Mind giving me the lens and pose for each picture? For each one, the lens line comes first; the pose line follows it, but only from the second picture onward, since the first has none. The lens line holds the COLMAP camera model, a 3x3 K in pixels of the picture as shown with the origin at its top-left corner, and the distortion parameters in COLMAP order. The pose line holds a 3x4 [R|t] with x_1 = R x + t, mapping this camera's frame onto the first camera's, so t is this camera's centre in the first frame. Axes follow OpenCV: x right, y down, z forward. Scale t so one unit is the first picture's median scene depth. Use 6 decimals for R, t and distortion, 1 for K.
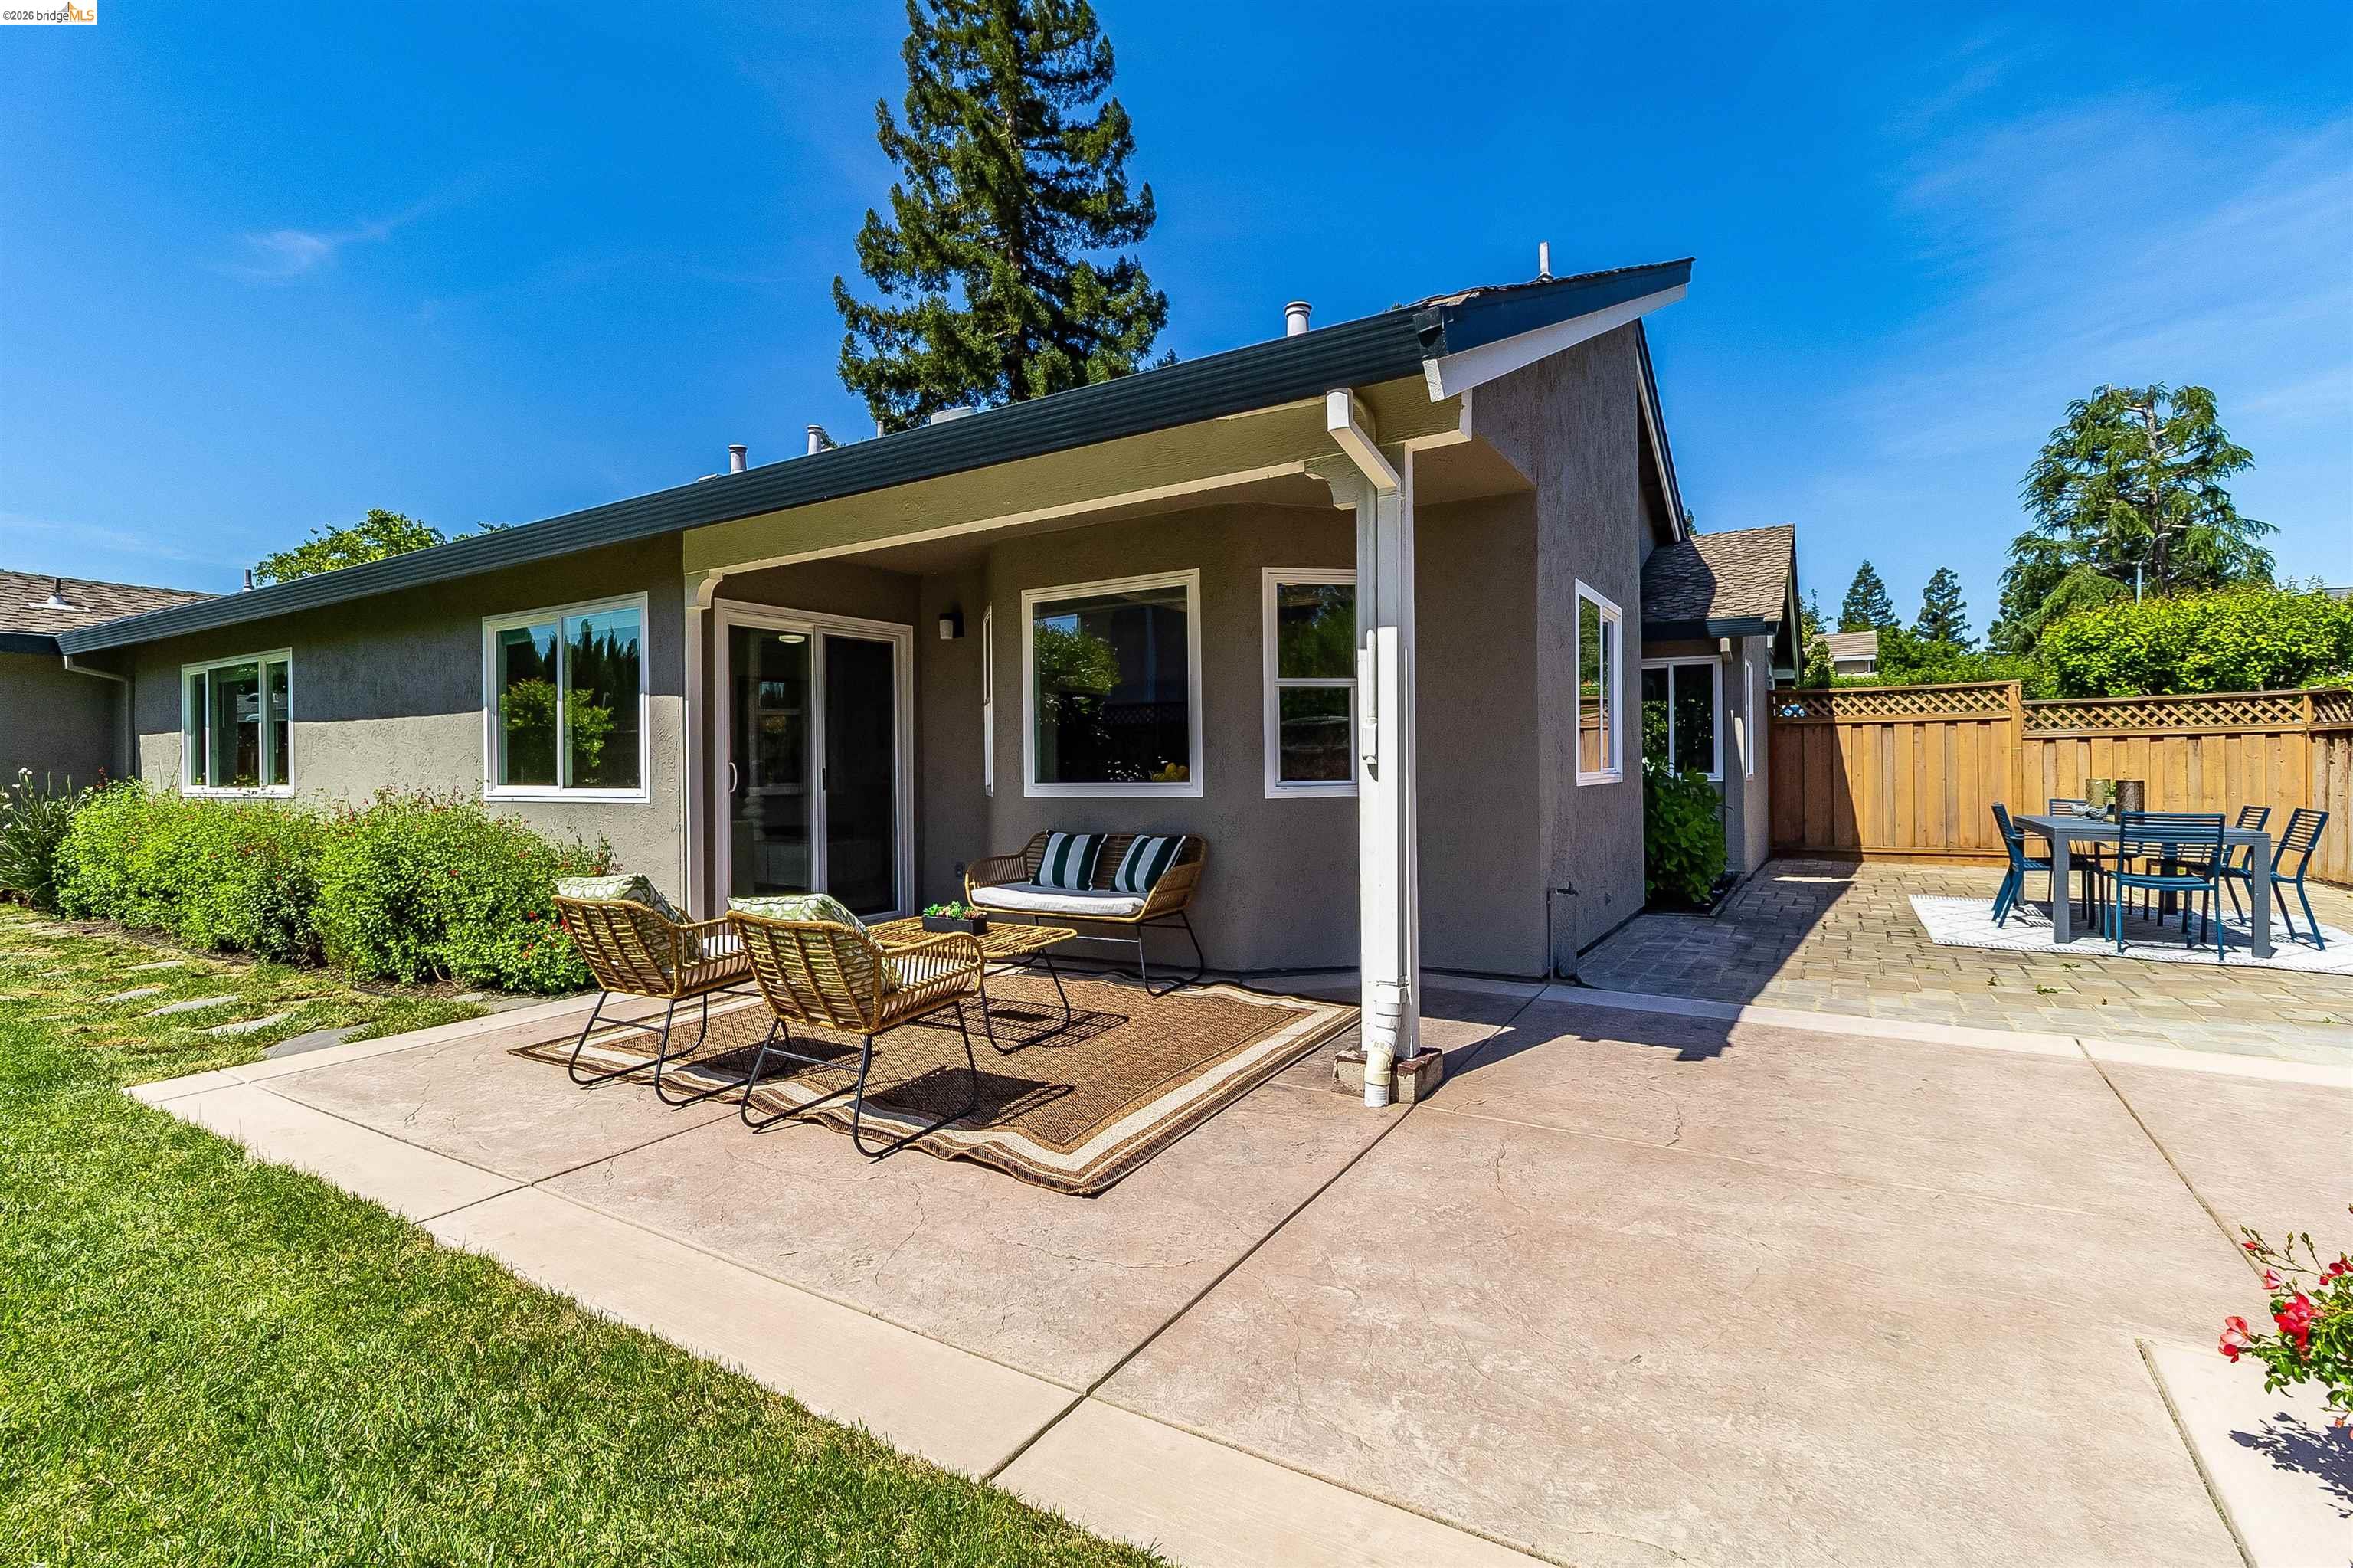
lens RADIAL K [[1101.2, 0, 1175.6], [0, 1101.2, 762.7], [0, 0, 1]] dist [-0.004981, -0.003242]
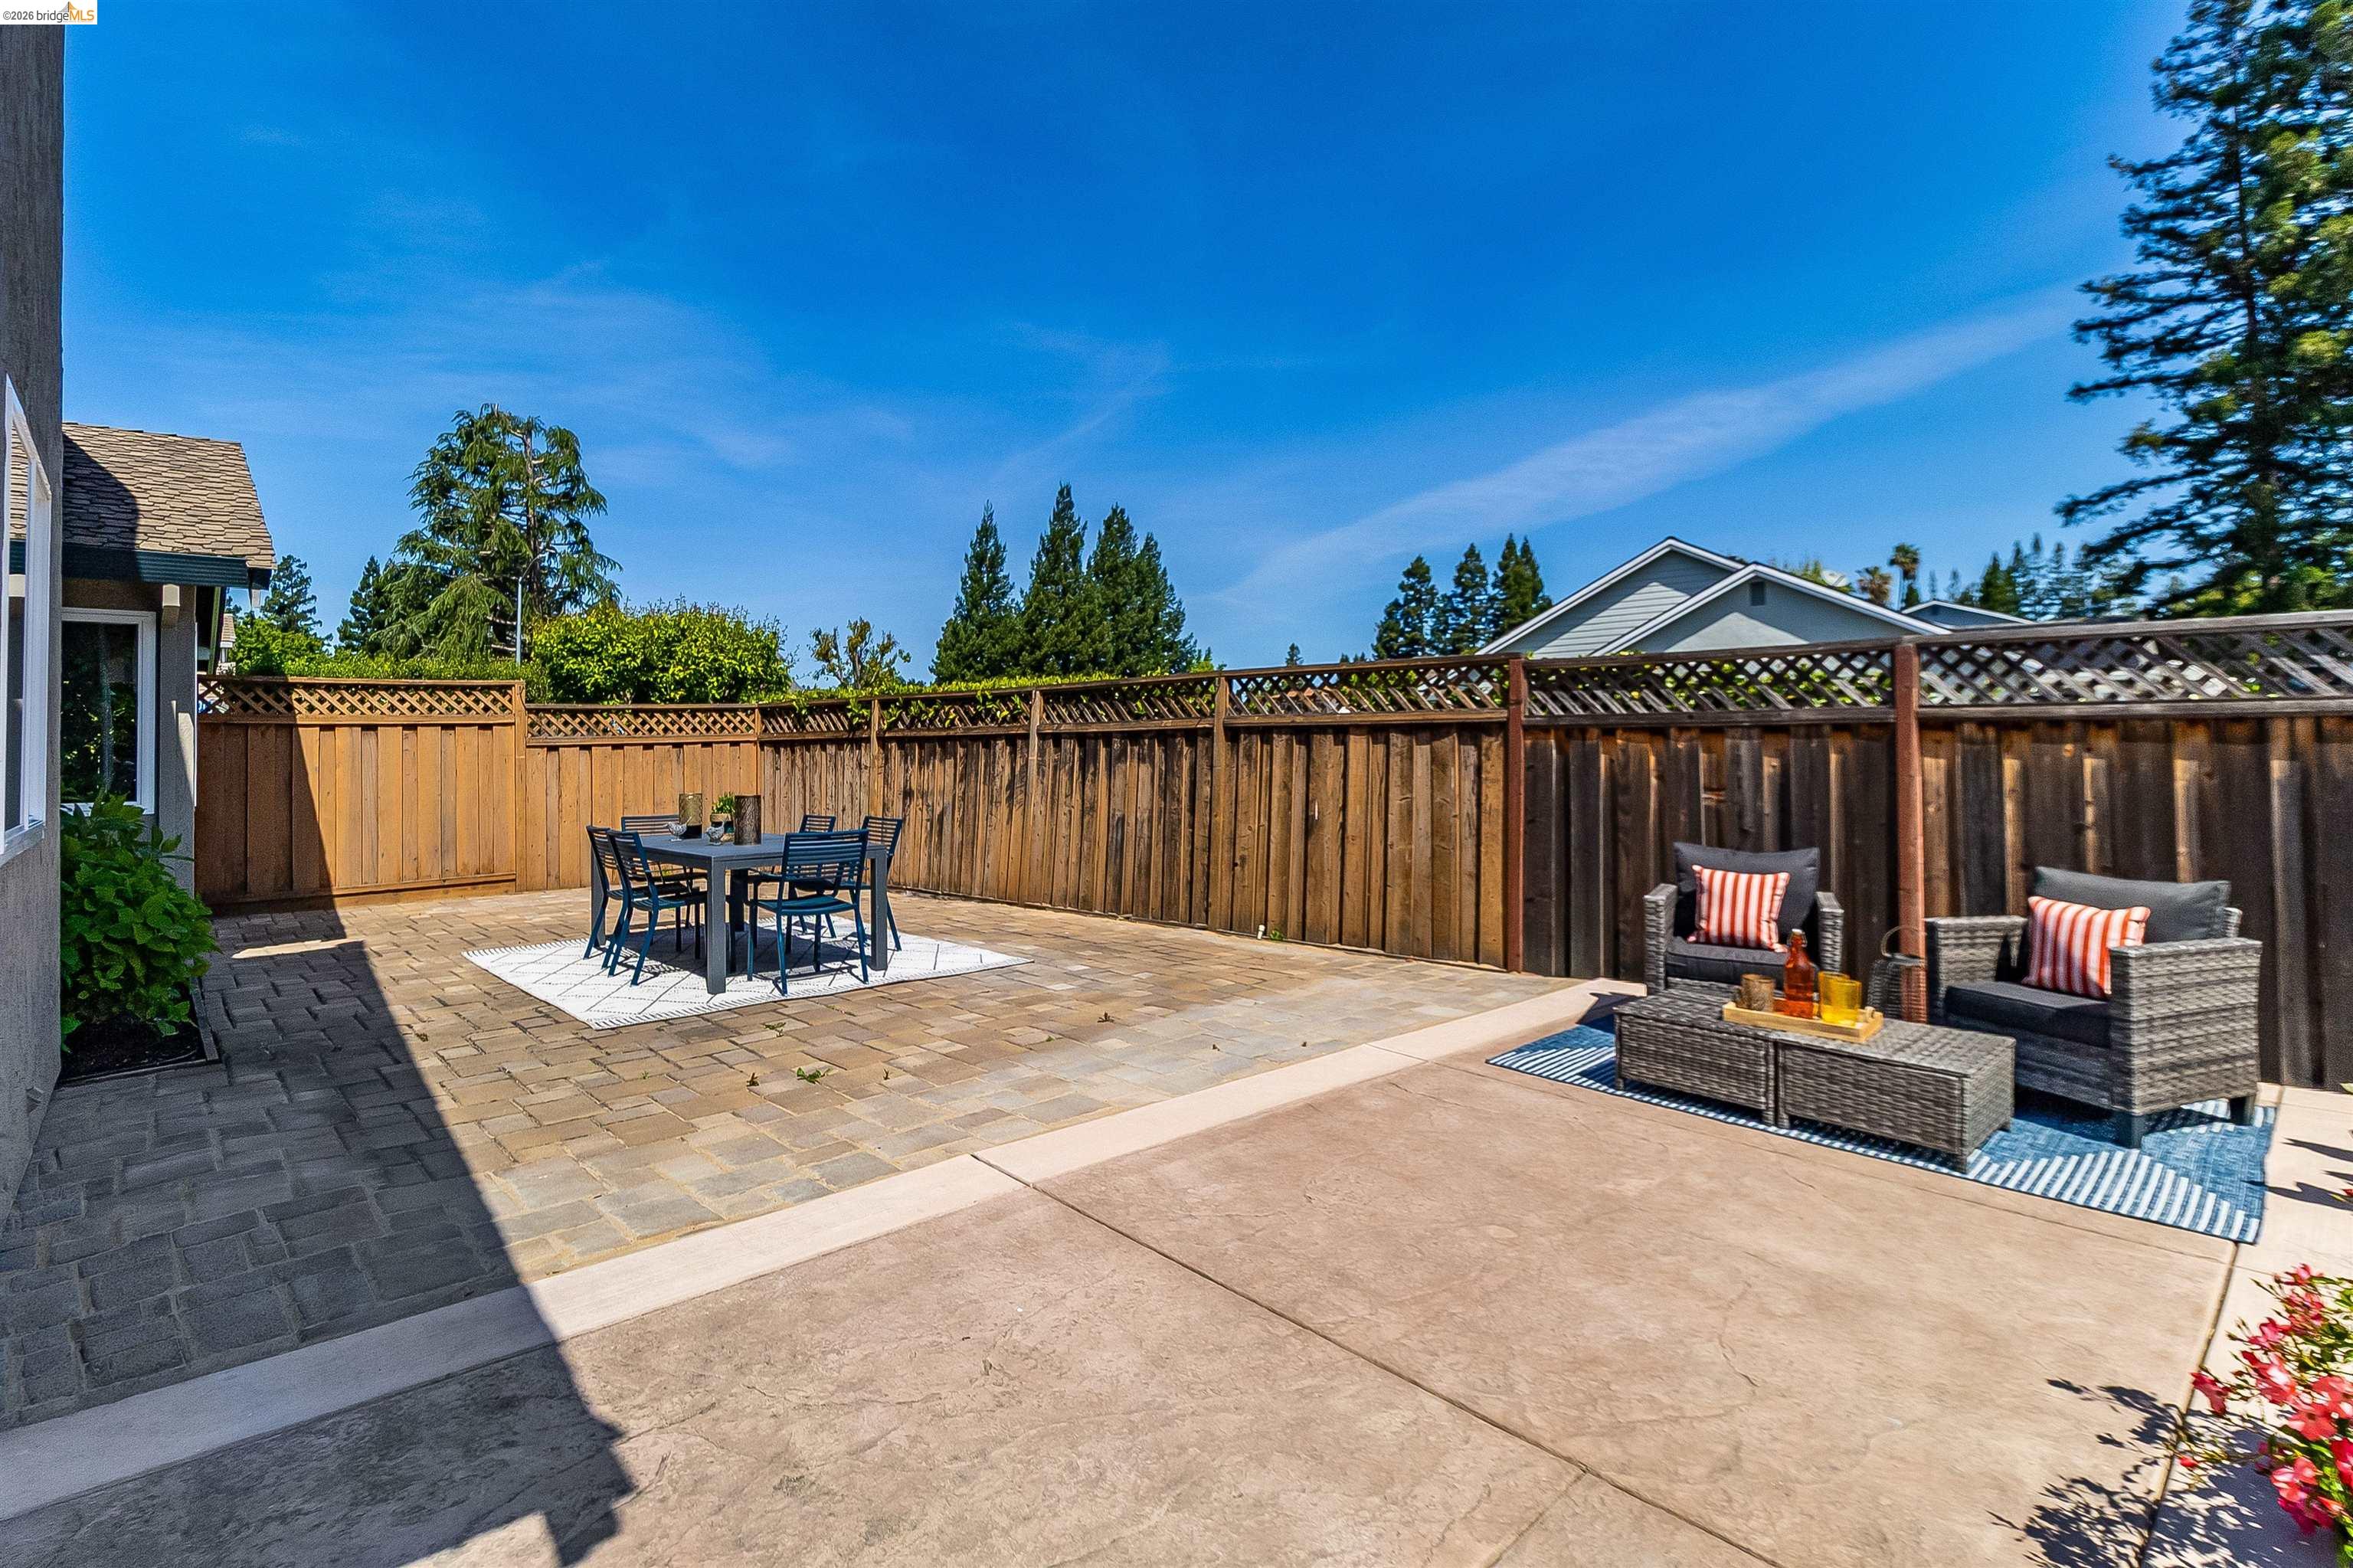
lens RADIAL K [[1101.2, 0, 1187.4], [0, 1101.2, 728.7], [0, 0, 1]] dist [-0.004981, -0.003242]
pose [[0.258937, 0.018515, 0.965717, 0.048006], [0.013131, 0.999656, -0.022687, -0.009274], [-0.965805, 0.018555, 0.258604, 0.259947]]
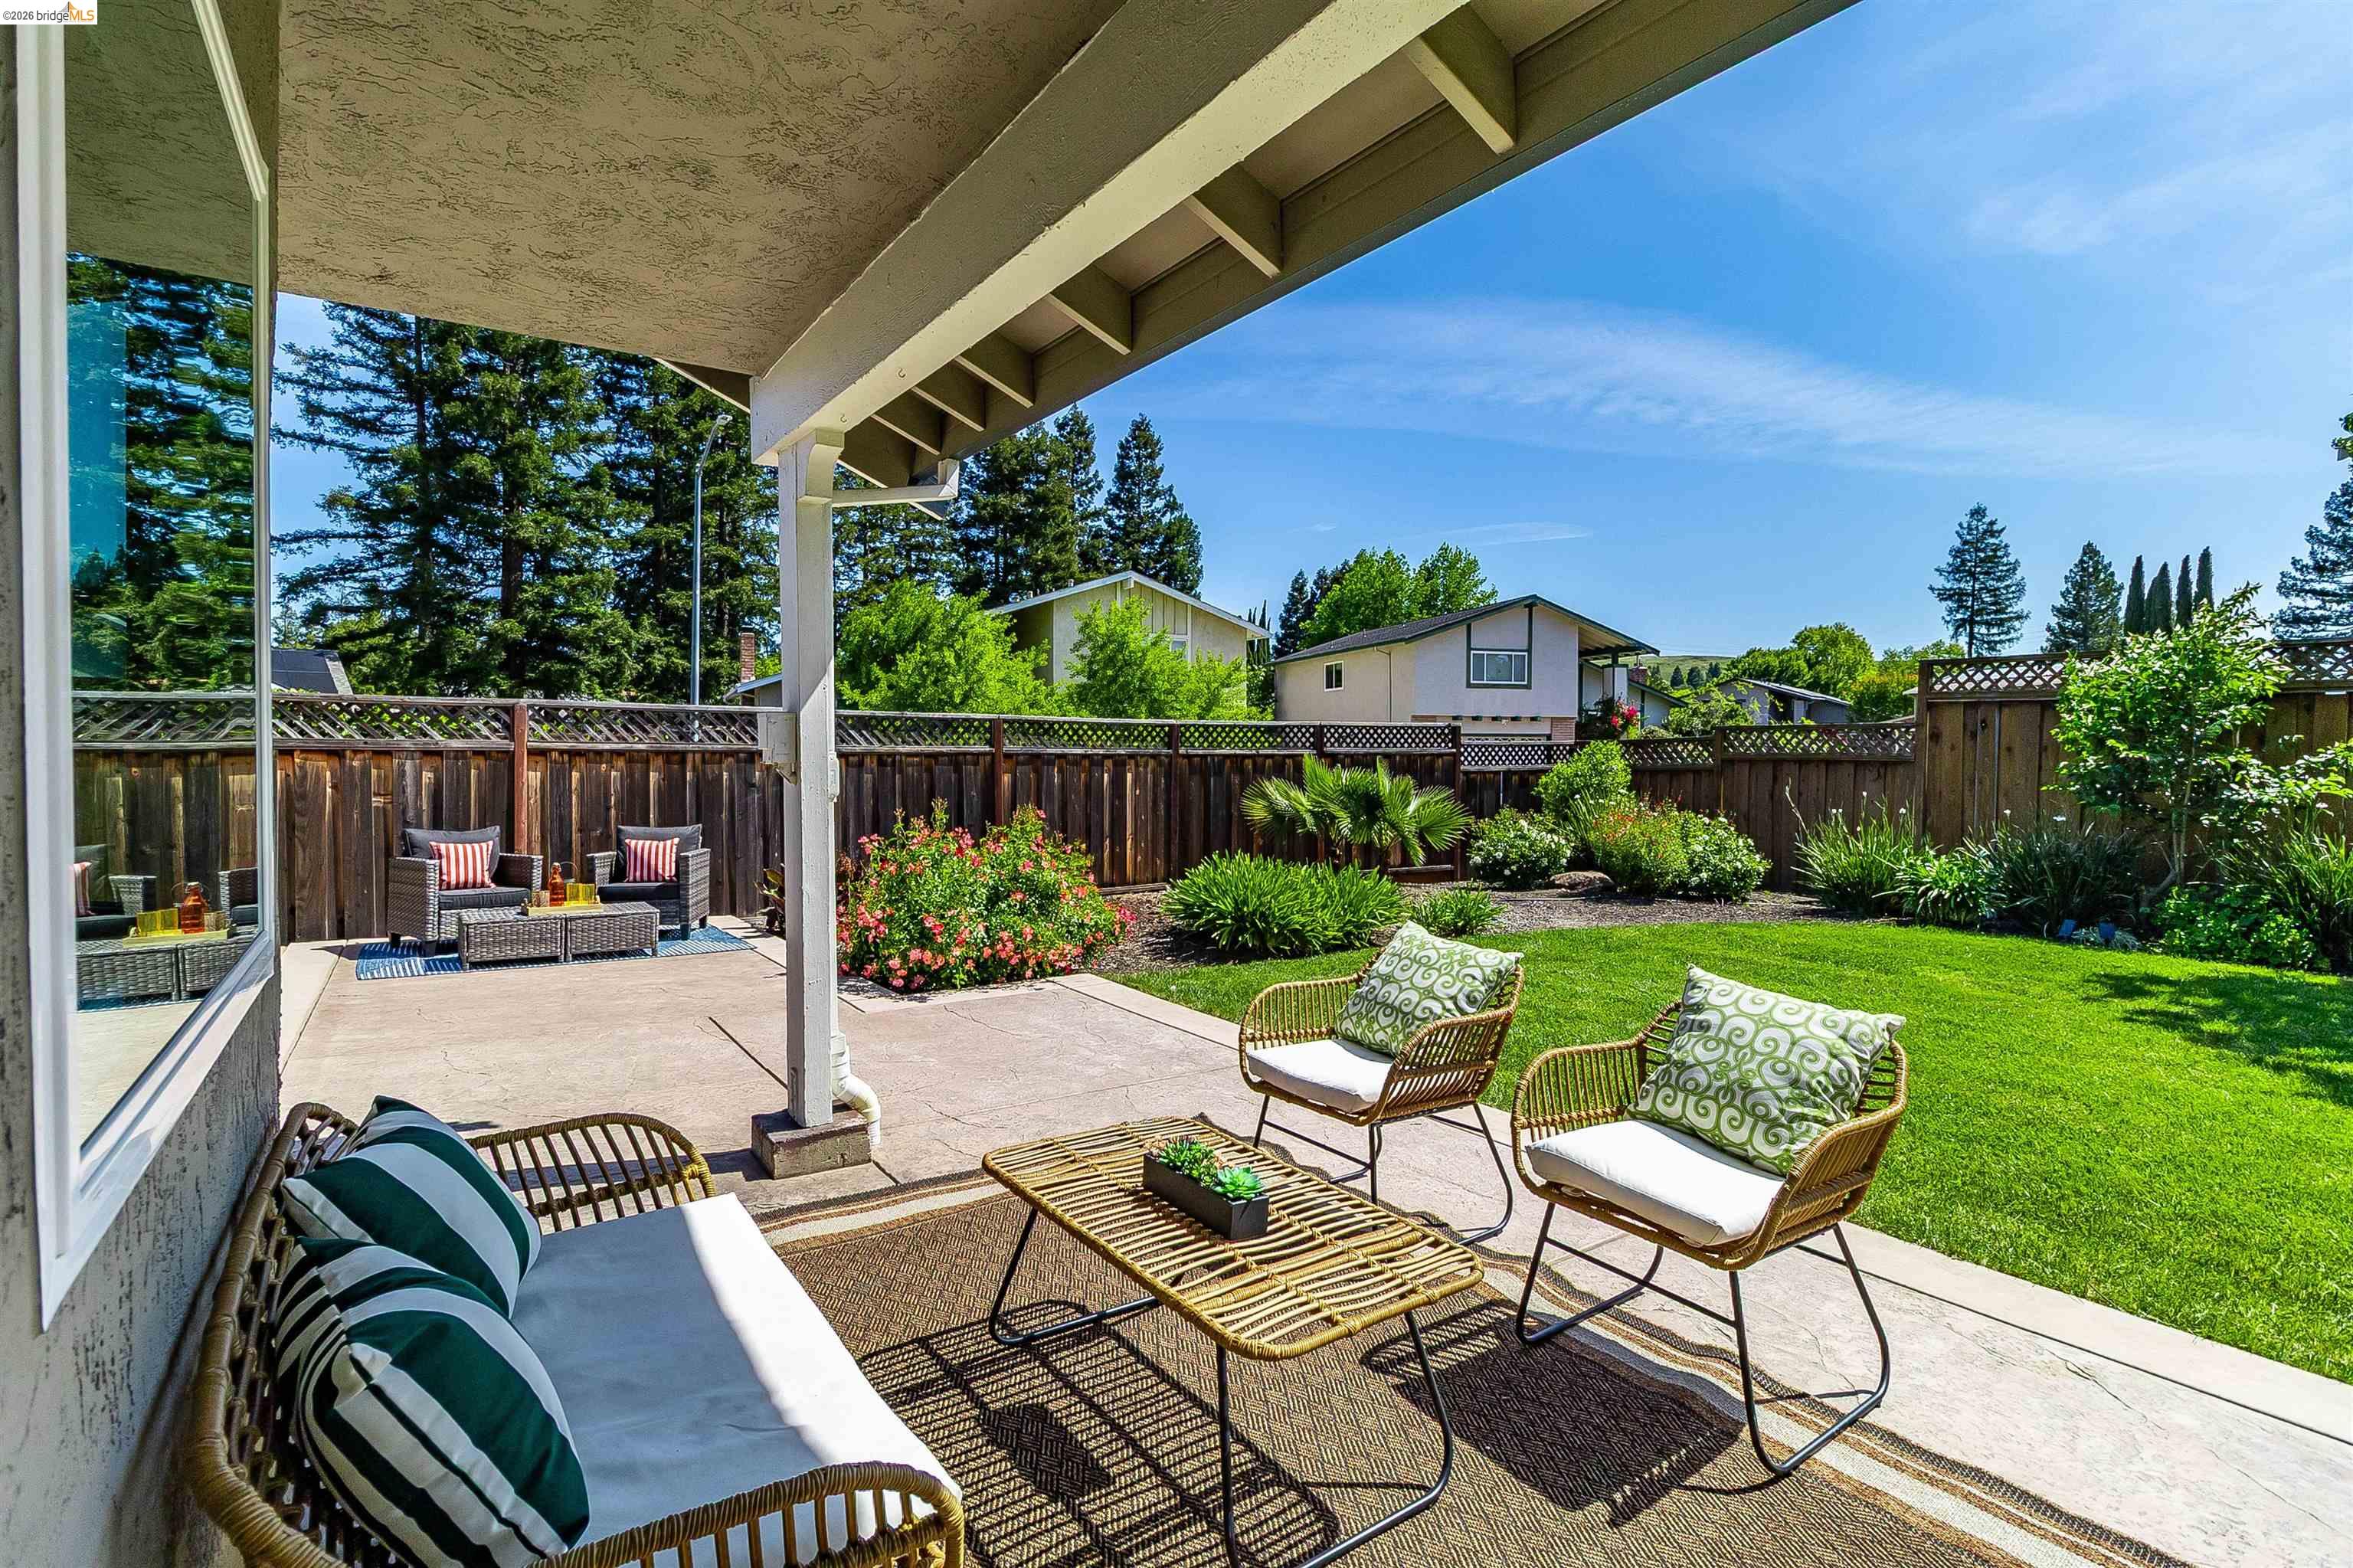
lens RADIAL K [[1101.2, 0, 1155.5], [0, 1101.2, 764.0], [0, 0, 1]] dist [-0.004981, -0.003242]
pose [[-0.913954, 0.000328, 0.405818, -0.431200], [0.003759, 0.999964, 0.007656, -0.018769], [-0.405801, 0.008523, -0.913922, 1.105664]]
